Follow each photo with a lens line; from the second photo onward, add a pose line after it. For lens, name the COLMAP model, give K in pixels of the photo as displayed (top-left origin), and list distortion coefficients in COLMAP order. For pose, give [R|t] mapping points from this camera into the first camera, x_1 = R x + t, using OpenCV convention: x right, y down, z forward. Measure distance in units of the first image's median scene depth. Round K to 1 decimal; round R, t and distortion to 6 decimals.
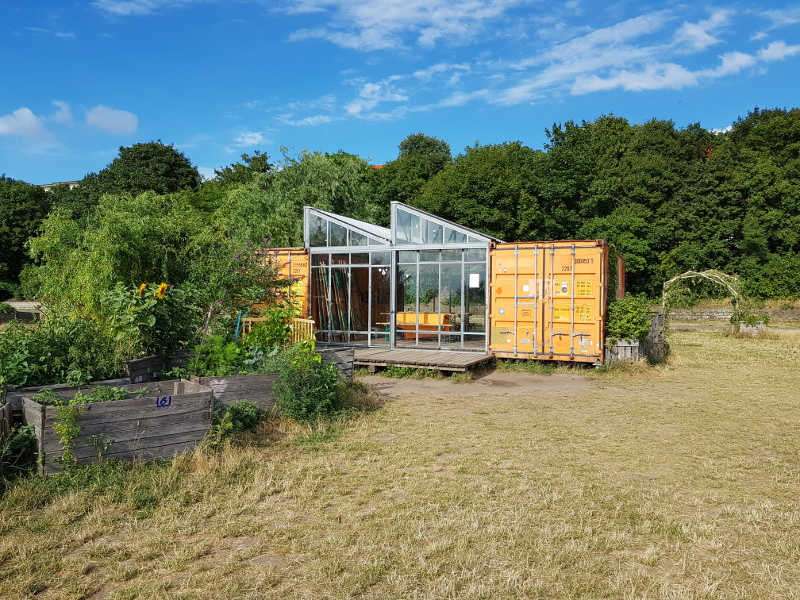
lens RADIAL K [[615.7, 0, 401.3], [0, 615.7, 300.5], [0, 0, 1]] dist [0.013562, -0.024391]
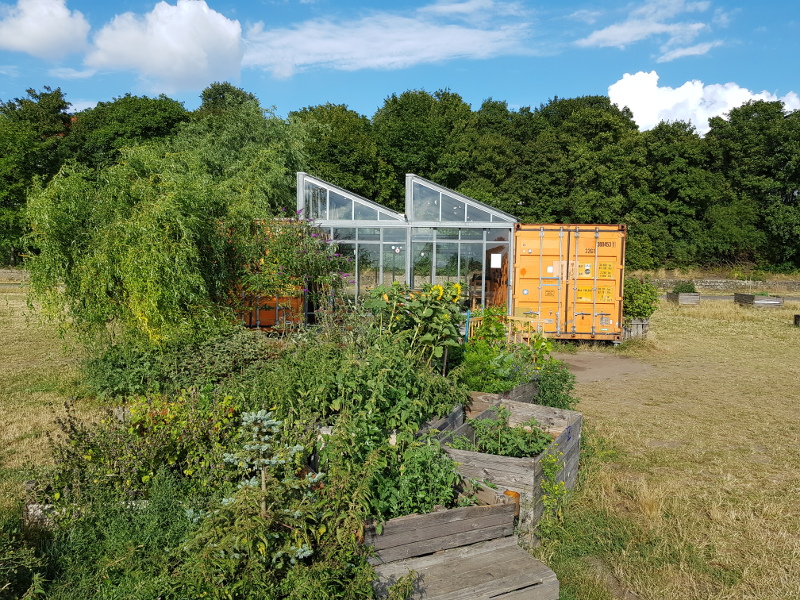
lens RADIAL K [[615.7, 0, 400.4], [0, 615.7, 300.4], [0, 0, 1]] dist [0.013562, -0.024391]
pose [[0.930496, -0.015801, 0.365962, -0.391690], [-0.006968, 0.998125, 0.060814, -0.028207], [-0.366236, -0.059138, 0.928641, 0.137903]]
